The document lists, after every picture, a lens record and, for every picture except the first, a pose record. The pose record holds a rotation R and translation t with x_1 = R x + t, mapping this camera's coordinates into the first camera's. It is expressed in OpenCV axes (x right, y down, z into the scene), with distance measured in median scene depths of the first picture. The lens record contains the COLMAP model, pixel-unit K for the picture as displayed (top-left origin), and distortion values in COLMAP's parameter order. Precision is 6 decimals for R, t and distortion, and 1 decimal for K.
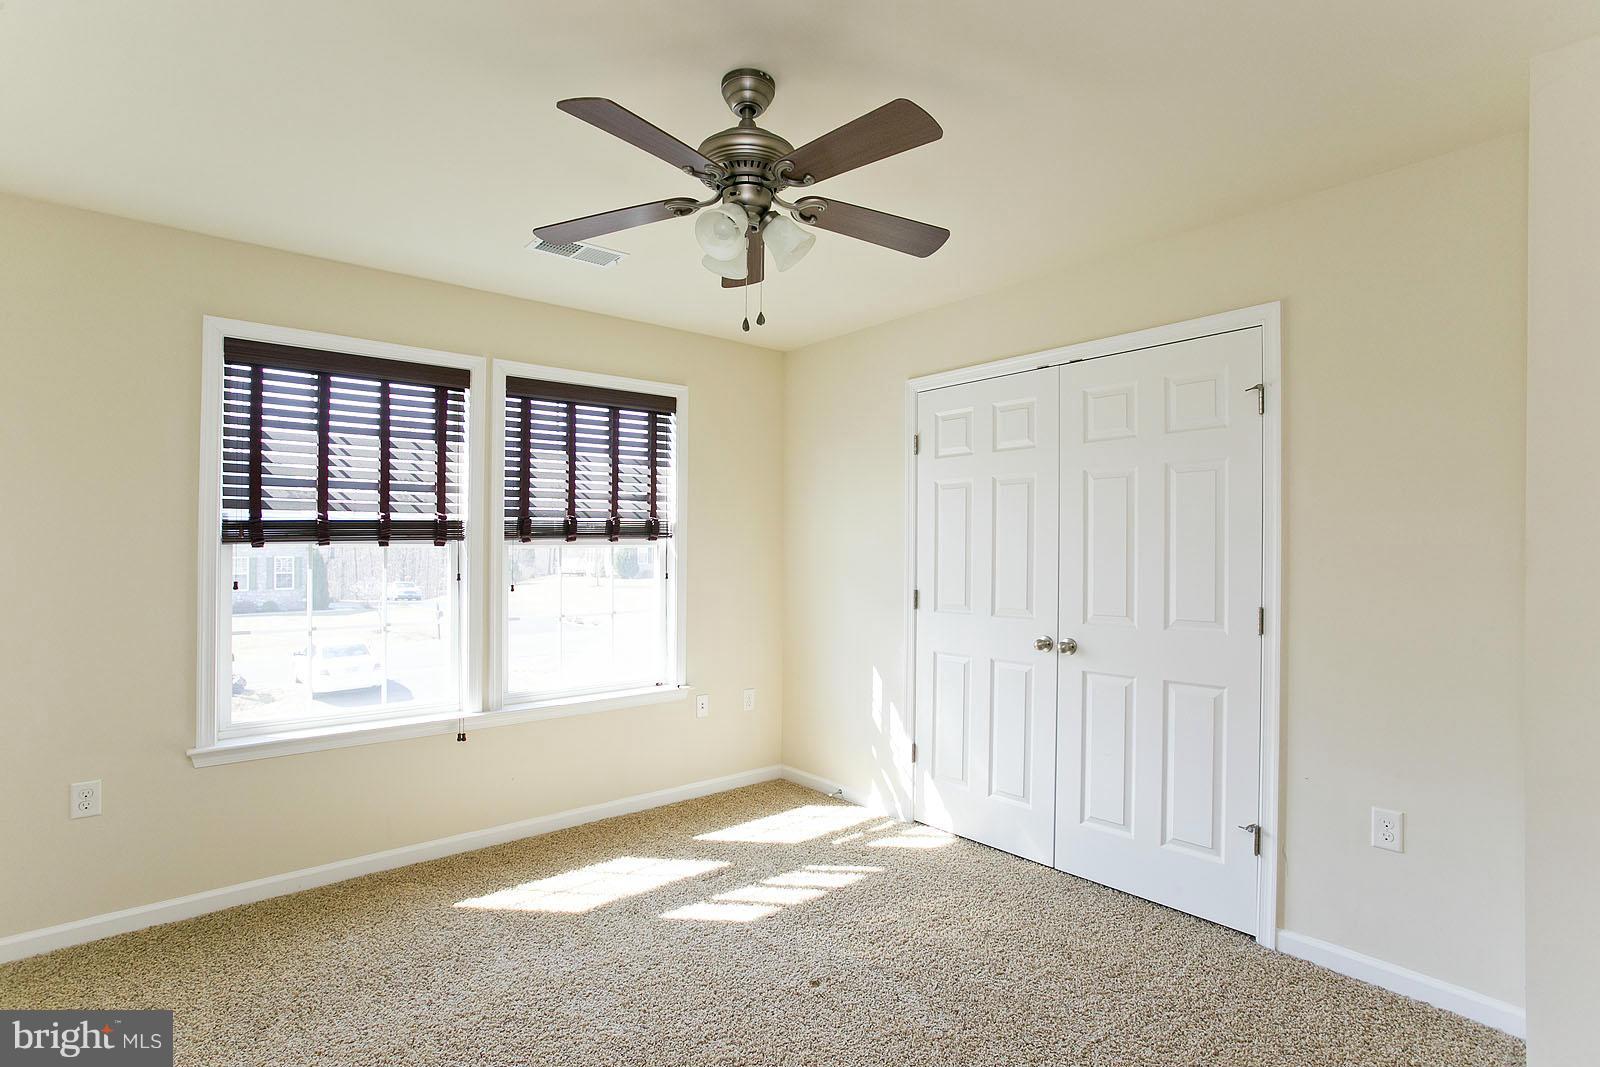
lens RADIAL K [[811.5, 0, 800.0], [0, 811.5, 533.5], [0, 0, 1]] dist [0.017233, 0.000000]
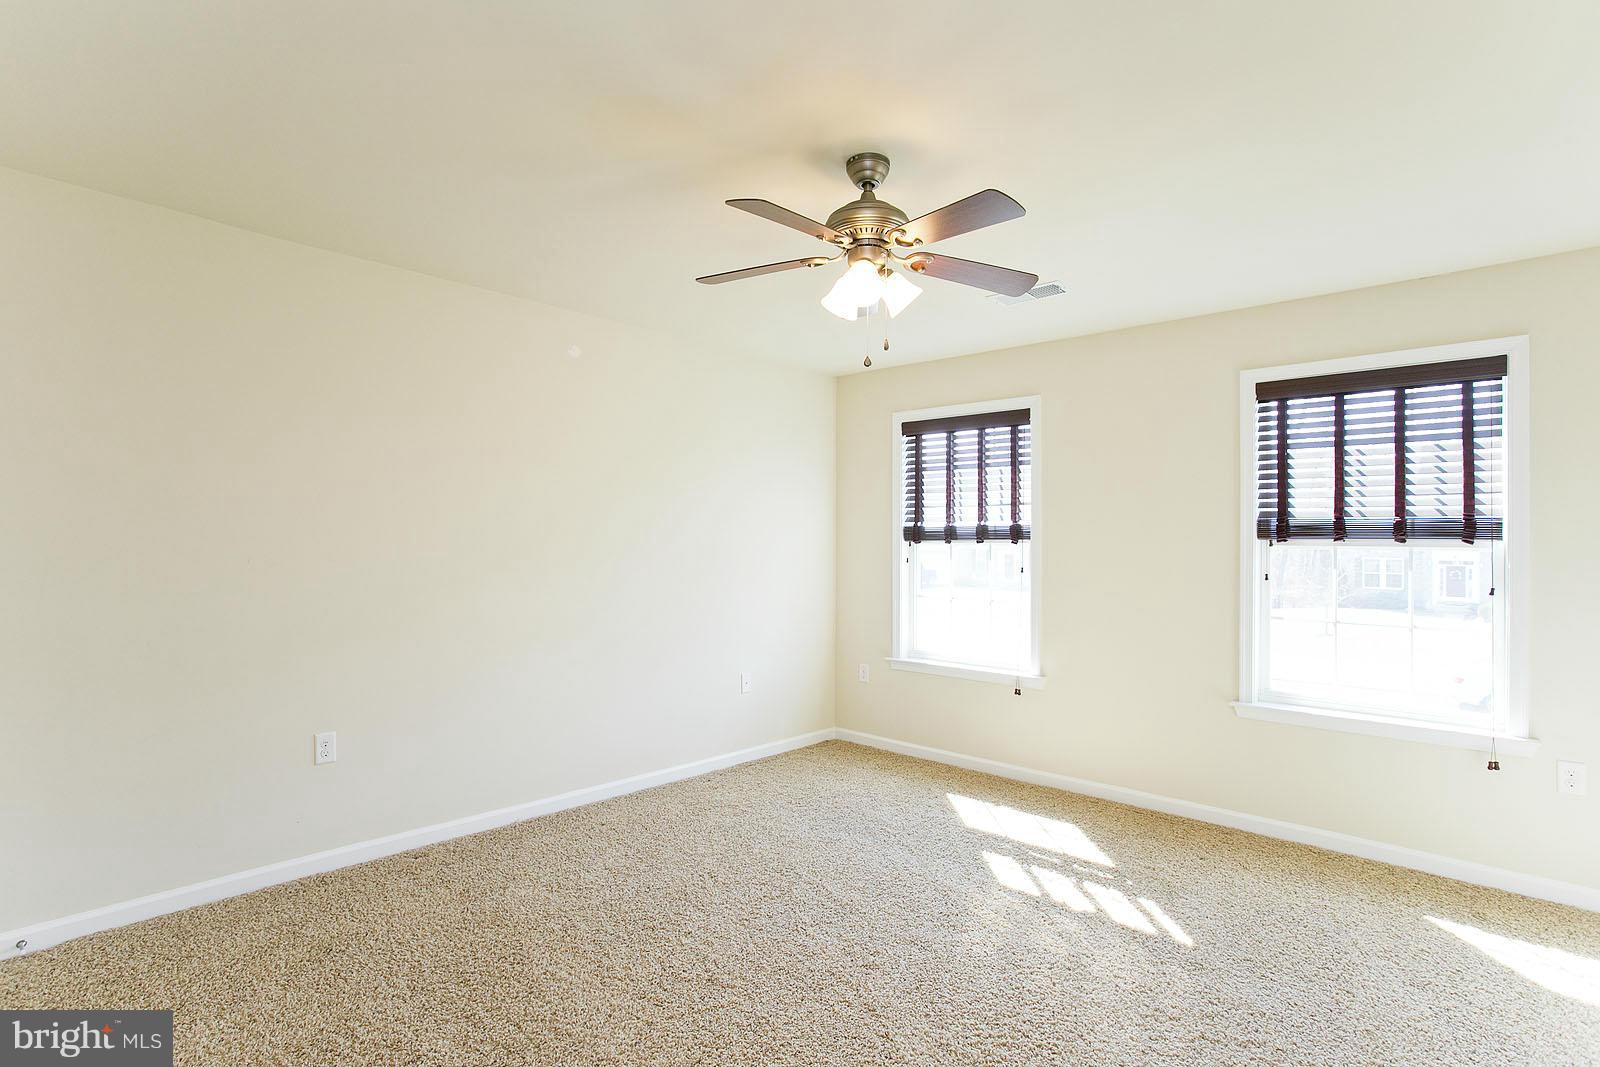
lens RADIAL K [[650.3, 0, 800.2], [0, 650.3, 553.9], [0, 0, 1]] dist [-0.000584, -0.000044]
pose [[0.279348, 0.014520, -0.960080, 0.251678], [0.006777, 0.999831, 0.017093, 0.005467], [0.960166, -0.011281, 0.279203, 0.186700]]
